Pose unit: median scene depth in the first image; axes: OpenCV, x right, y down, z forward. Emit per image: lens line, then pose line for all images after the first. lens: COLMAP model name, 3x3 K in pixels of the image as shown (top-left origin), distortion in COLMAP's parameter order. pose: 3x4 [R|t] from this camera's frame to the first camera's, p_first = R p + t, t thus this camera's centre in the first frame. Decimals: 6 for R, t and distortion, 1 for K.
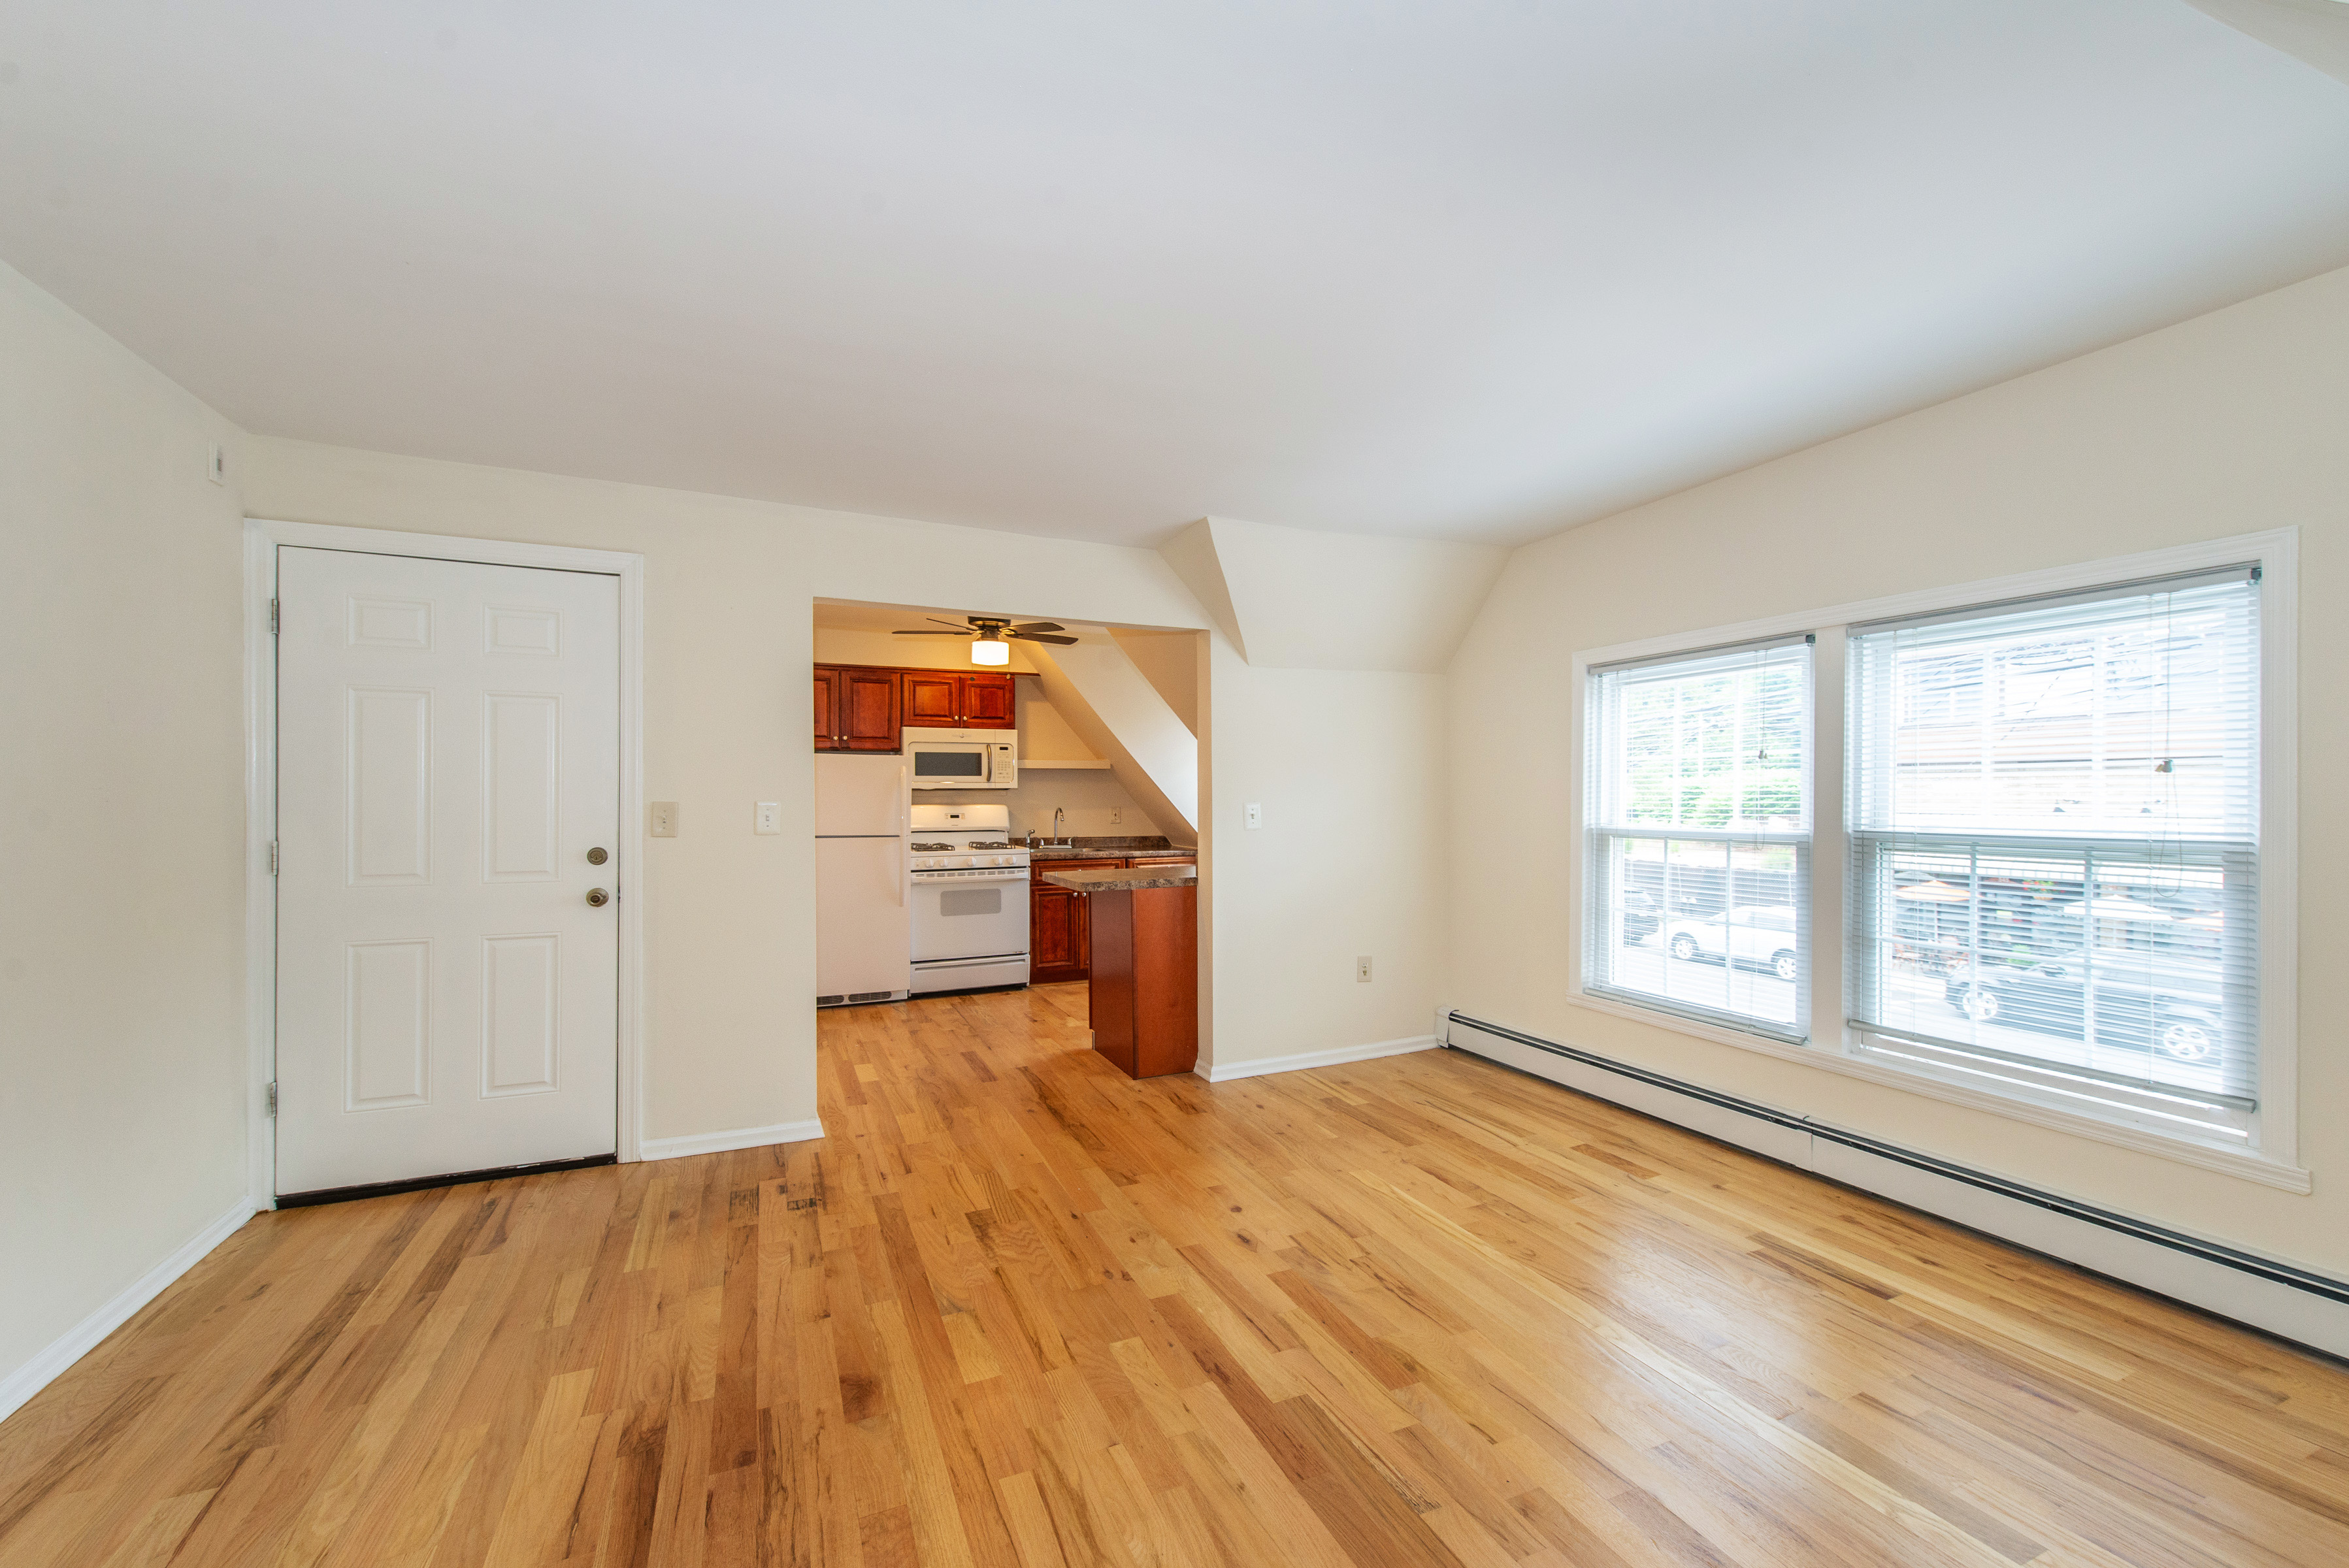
lens RADIAL K [[965.4, 0, 1146.1], [0, 965.4, 794.9], [0, 0, 1]] dist [0.002273, 0.000088]
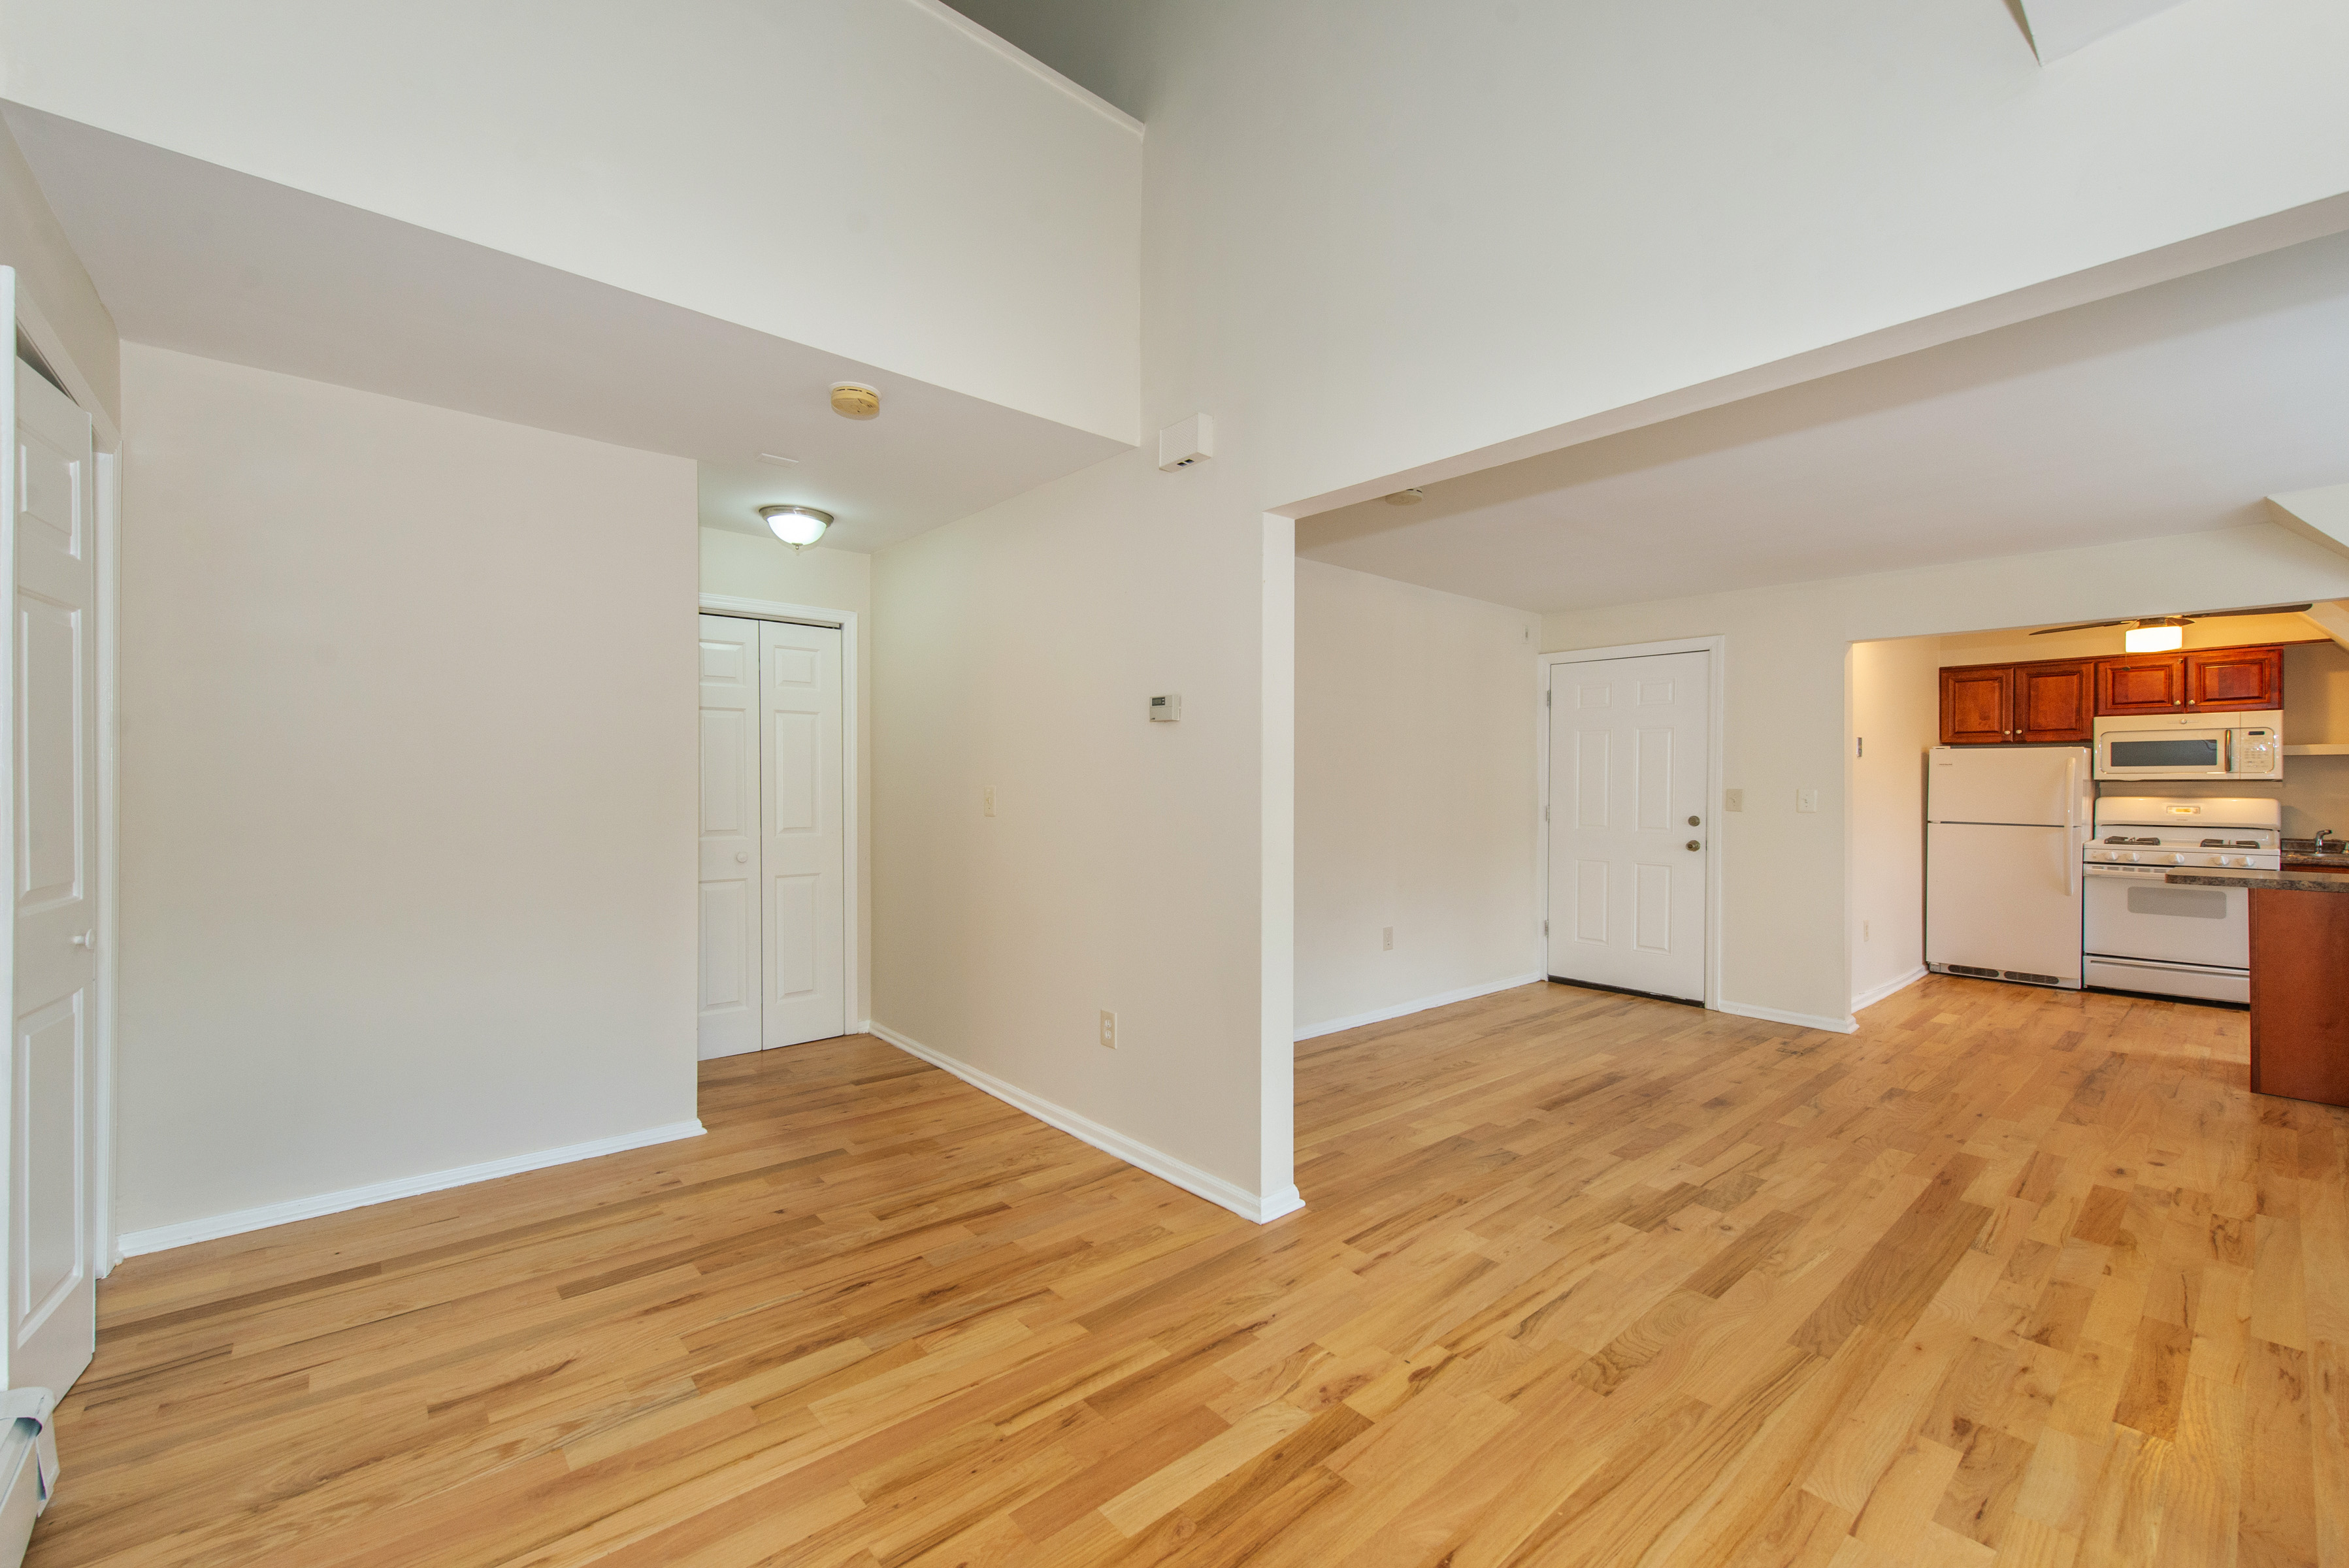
lens RADIAL K [[900.1, 0, 1174.5], [0, 900.1, 784.0], [0, 0, 1]] dist [0.002062, 0.000062]
pose [[0.303675, 0.001970, -0.952774, 0.624952], [-0.004465, 0.999990, 0.000645, 0.002446], [0.952765, 0.004058, 0.303681, -0.320186]]
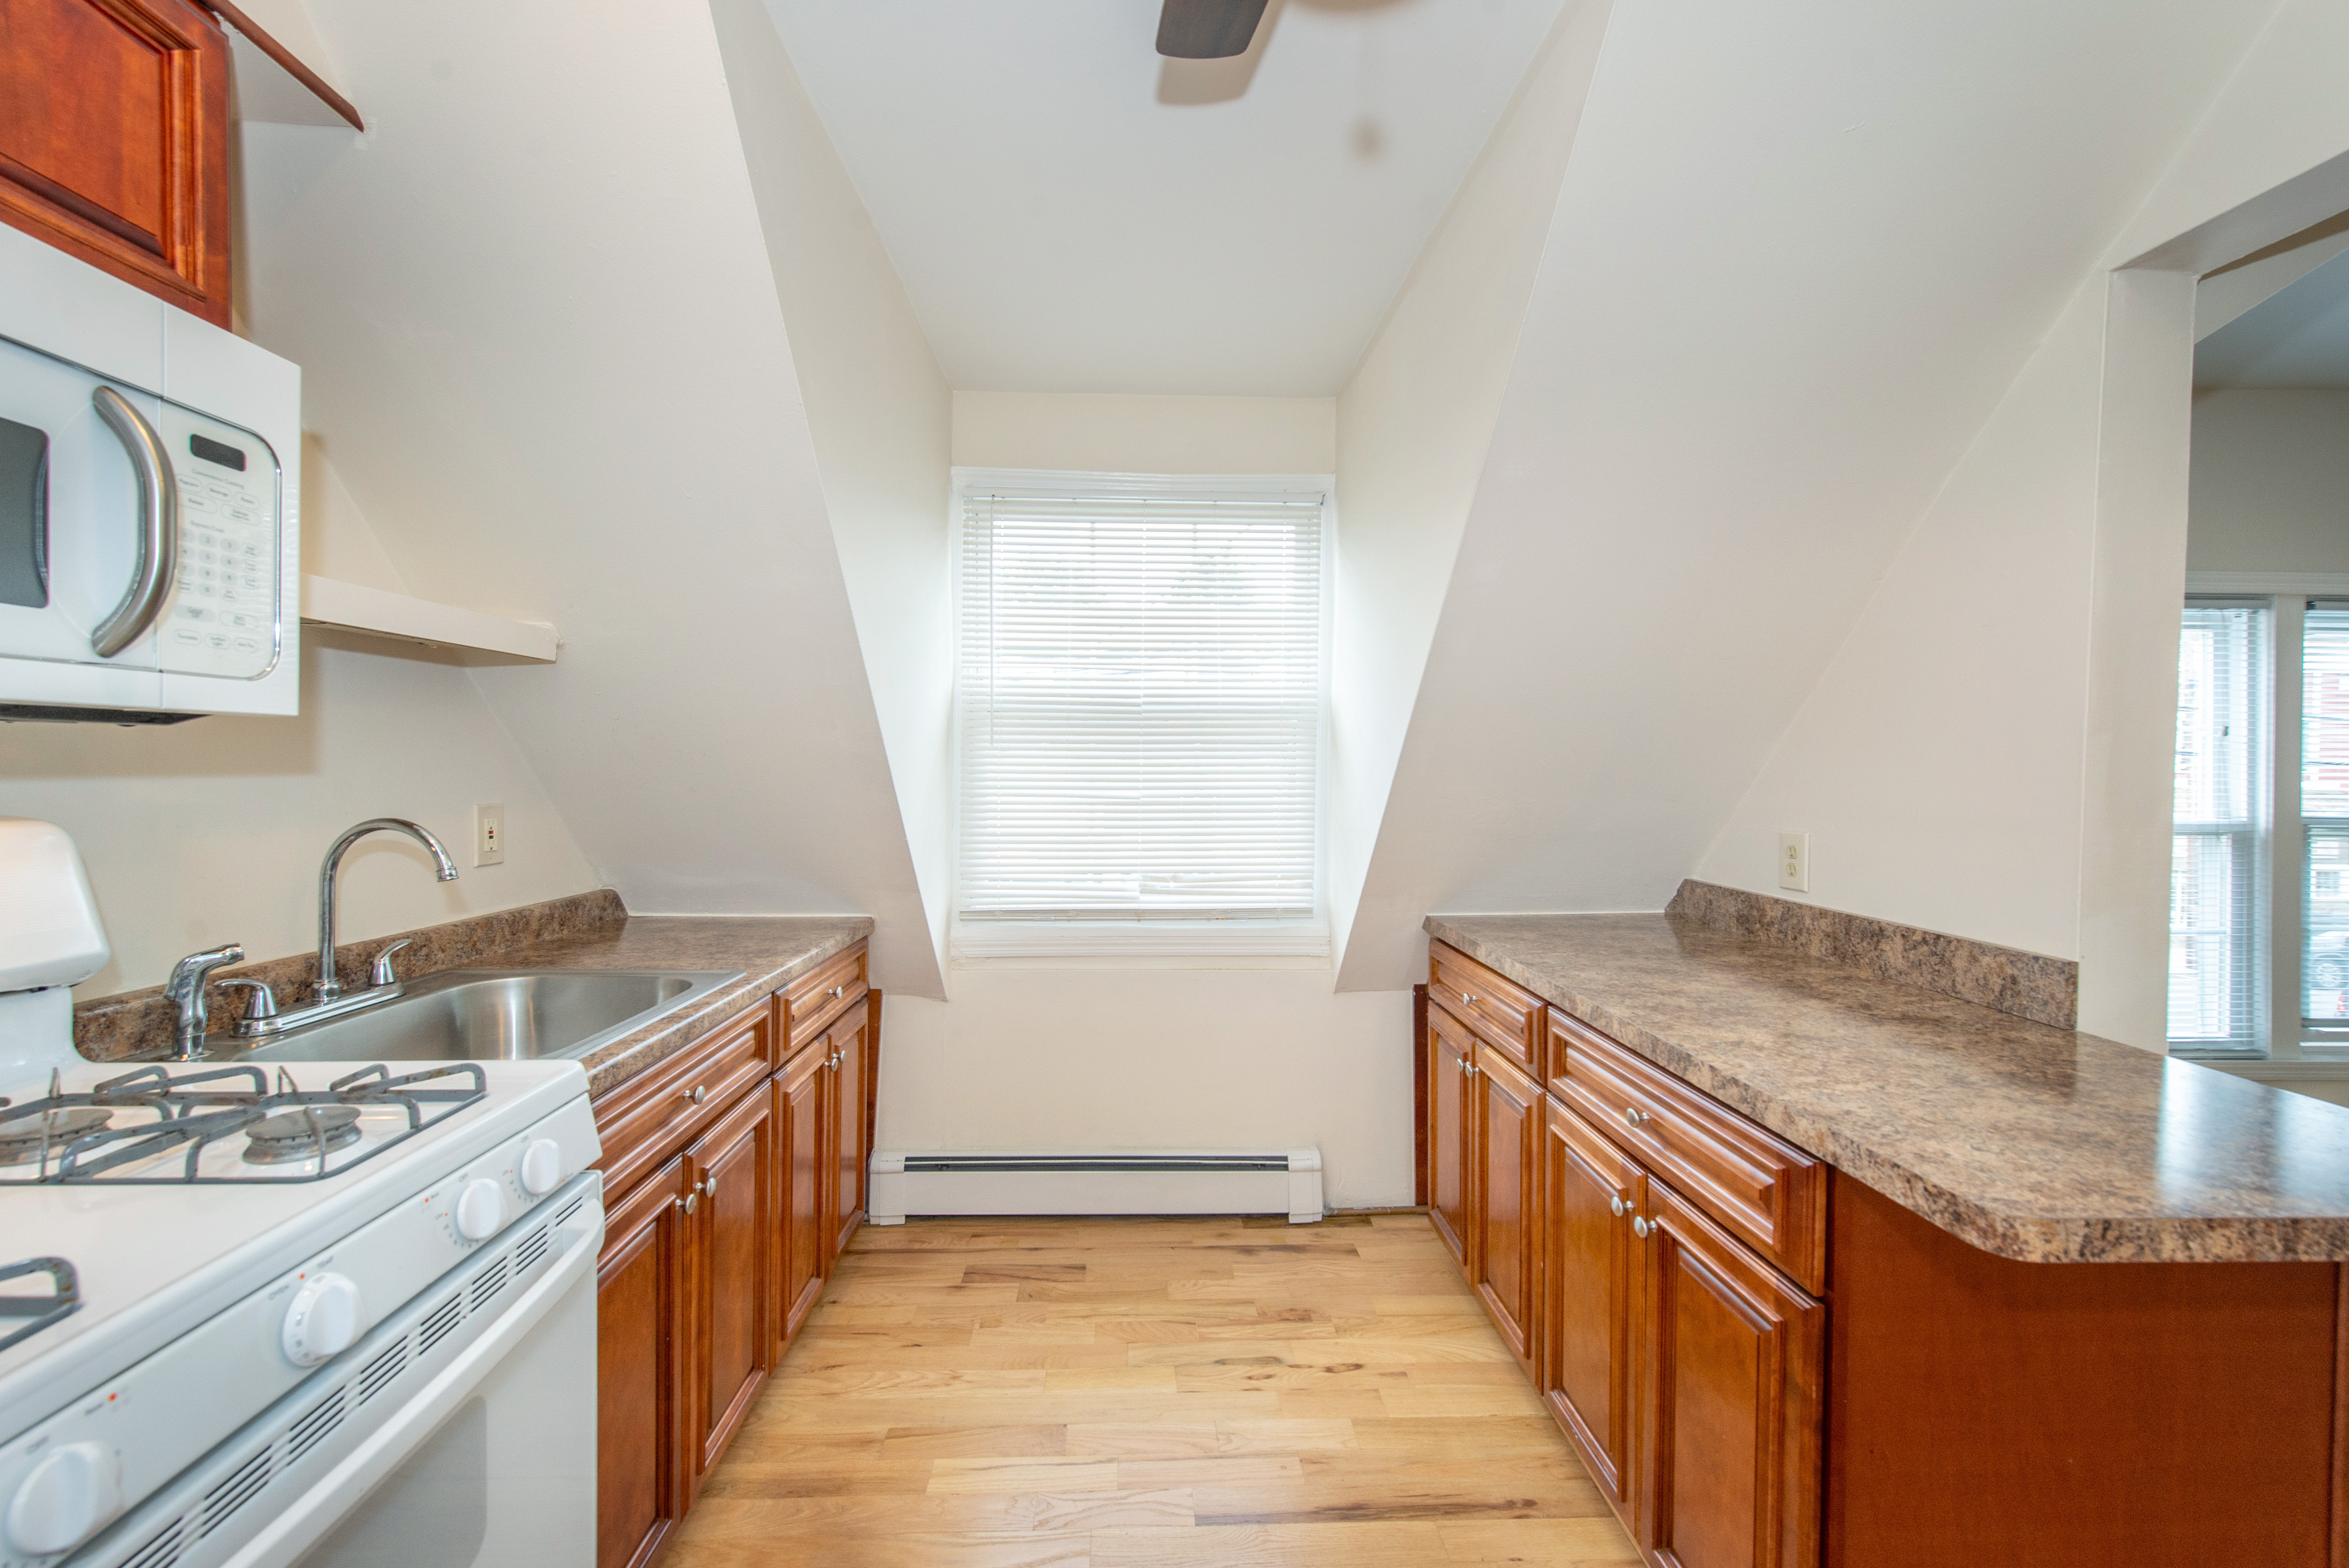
lens RADIAL K [[933.5, 0, 1187.9], [0, 933.5, 786.5], [0, 0, 1]] dist [0.020964, -0.007874]
pose [[0.336917, -0.016088, 0.941397, -0.449965], [-0.009930, 0.999738, 0.020639, 0.000216], [-0.941482, -0.016301, 0.336669, 1.529642]]
